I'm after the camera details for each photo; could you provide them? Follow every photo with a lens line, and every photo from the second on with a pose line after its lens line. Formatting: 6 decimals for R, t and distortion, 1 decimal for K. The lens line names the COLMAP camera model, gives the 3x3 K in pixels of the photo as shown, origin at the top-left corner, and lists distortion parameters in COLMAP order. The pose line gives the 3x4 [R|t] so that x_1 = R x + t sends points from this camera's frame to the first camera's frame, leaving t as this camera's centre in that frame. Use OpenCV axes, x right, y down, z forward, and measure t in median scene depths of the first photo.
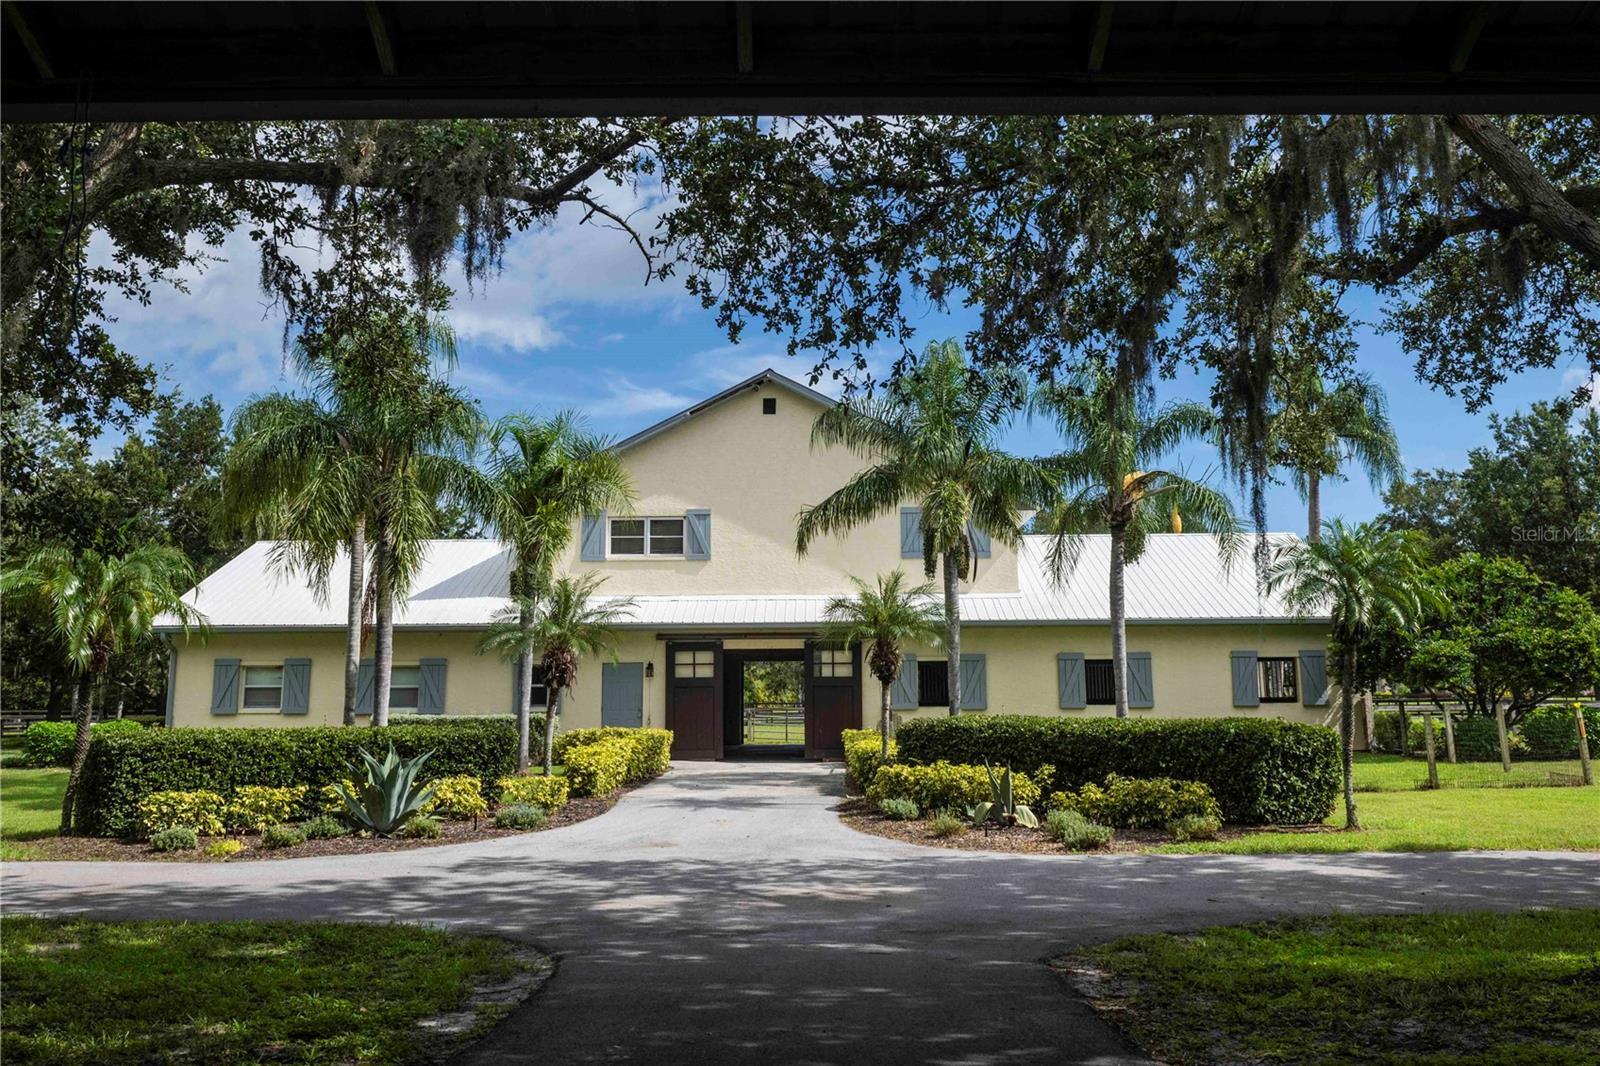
lens RADIAL K [[1178.1, 0, 832.7], [0, 1178.1, 533.0], [0, 0, 1]] dist [-0.004551, 0.000014]
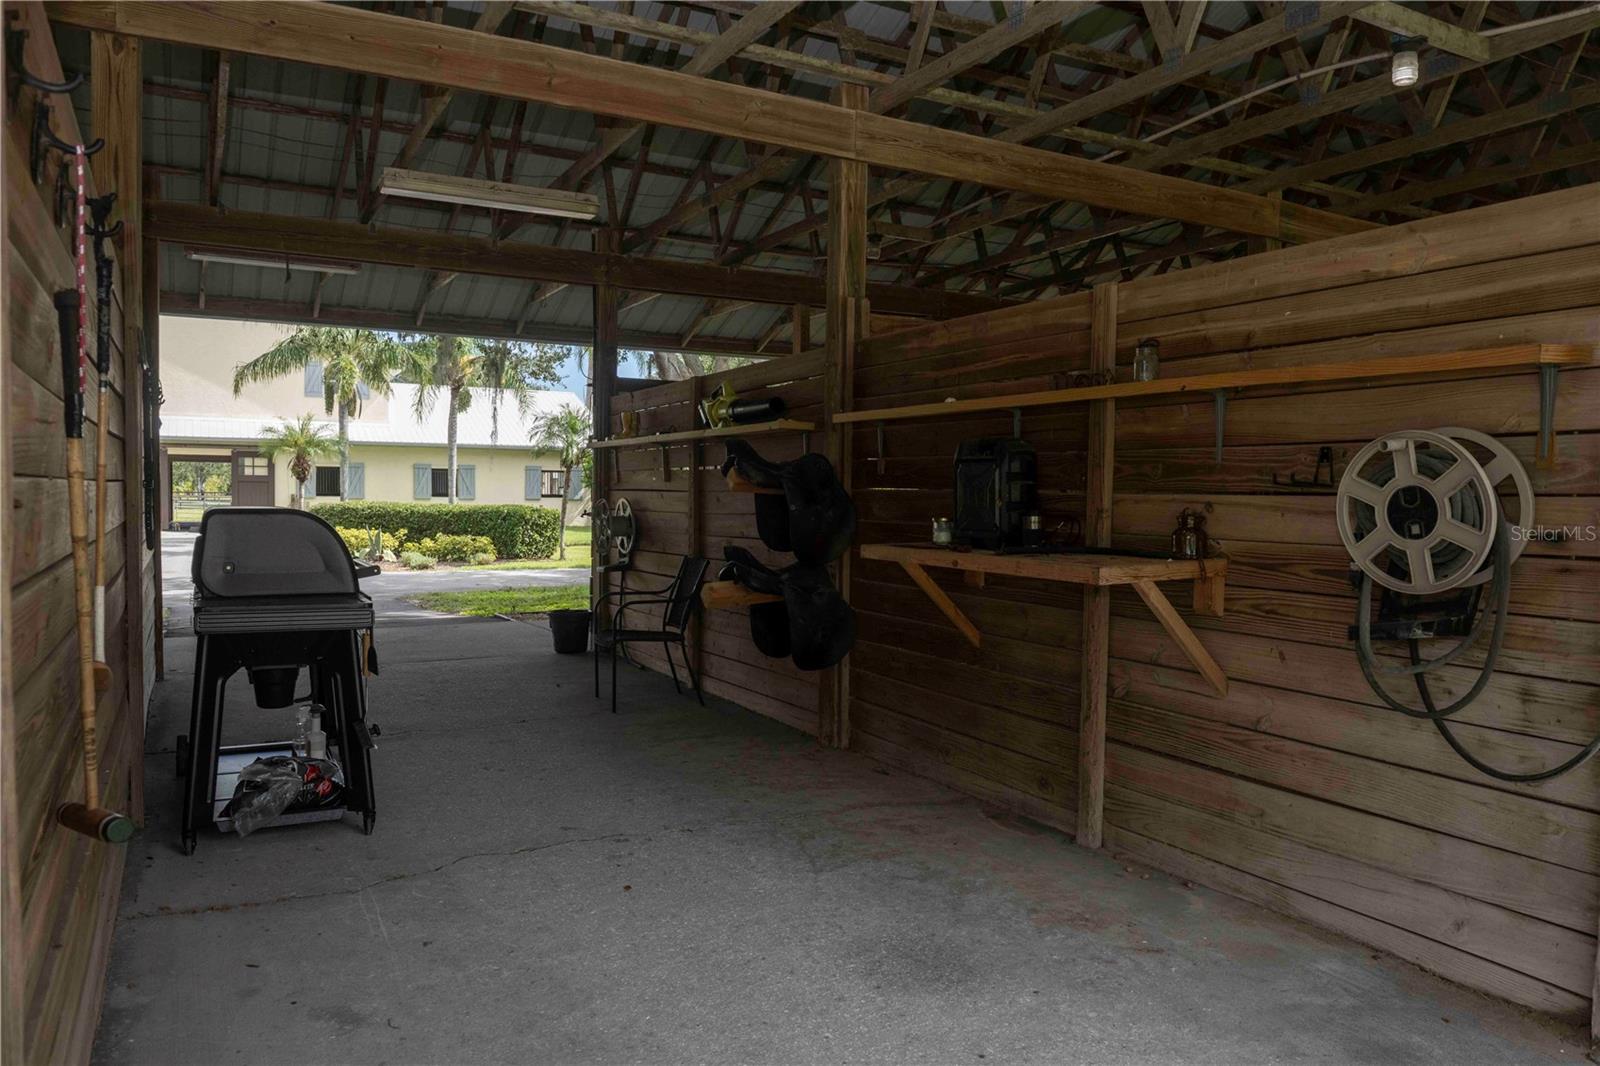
lens RADIAL K [[1178.1, 0, 832.7], [0, 1178.1, 533.0], [0, 0, 1]] dist [-0.004551, 0.000014]
pose [[0.867625, 0.000051, 0.497220, -0.120319], [-0.084942, 0.985315, 0.148120, -0.100667], [-0.489910, -0.170748, 0.854888, -0.728631]]
